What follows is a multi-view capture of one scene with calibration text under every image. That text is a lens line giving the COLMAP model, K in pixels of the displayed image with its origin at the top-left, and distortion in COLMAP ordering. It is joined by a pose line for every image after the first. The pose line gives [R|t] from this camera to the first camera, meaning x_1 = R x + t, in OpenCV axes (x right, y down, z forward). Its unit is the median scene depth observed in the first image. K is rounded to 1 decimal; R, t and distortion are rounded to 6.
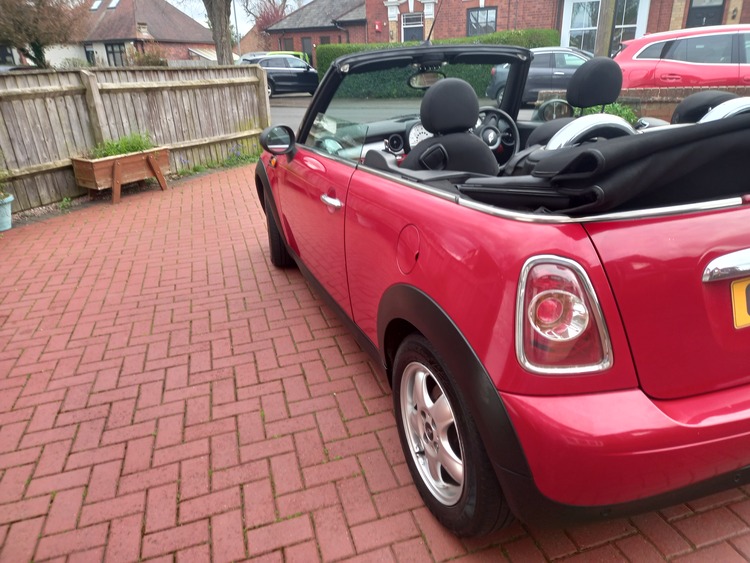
lens RADIAL K [[532.5, 0, 375.0], [0, 532.5, 281.5], [0, 0, 1]] dist [0.099222, -0.091666]
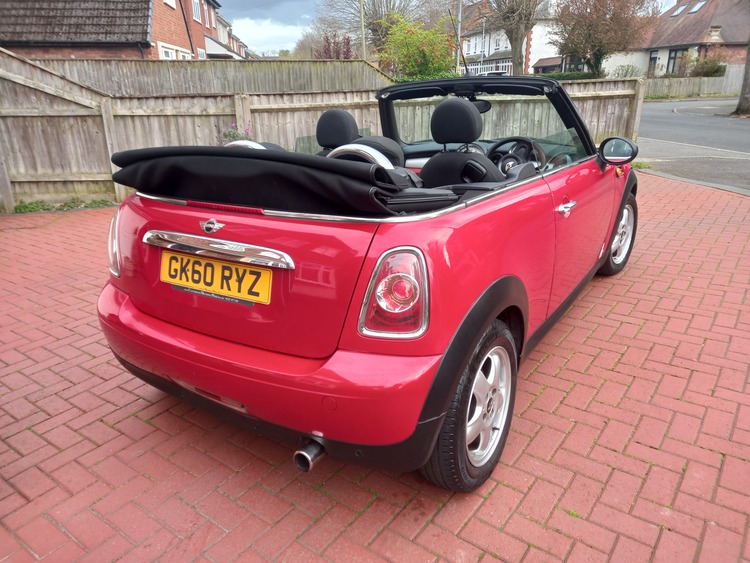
lens RADIAL K [[532.5, 0, 375.0], [0, 532.5, 281.5], [0, 0, 1]] dist [0.099222, -0.091666]
pose [[0.575616, 0.300374, -0.760553, 0.098393], [-0.304349, 0.941965, 0.141679, -0.014321], [0.758972, 0.149921, 0.633629, 0.021913]]
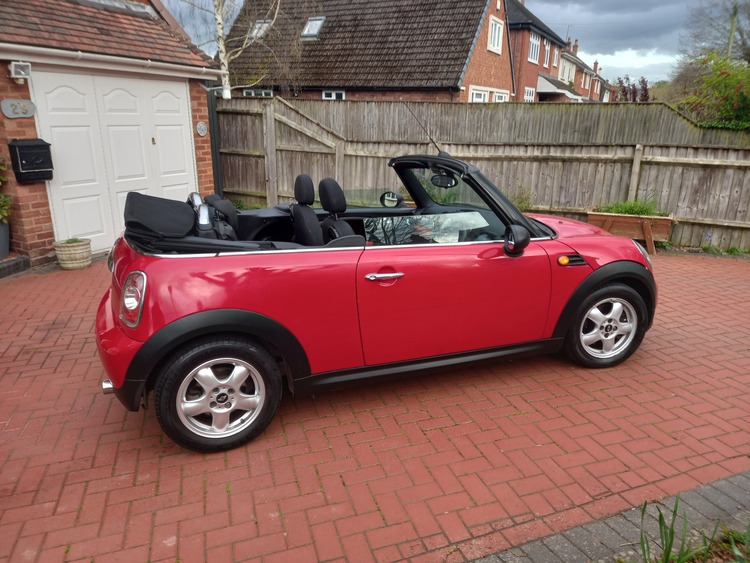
lens RADIAL K [[532.5, 0, 375.0], [0, 532.5, 281.5], [0, 0, 1]] dist [0.099222, -0.091666]
pose [[0.004744, 0.323838, -0.946101, 0.141817], [-0.388608, 0.872345, 0.296644, -0.049788], [0.921391, 0.366255, 0.129984, 0.080827]]
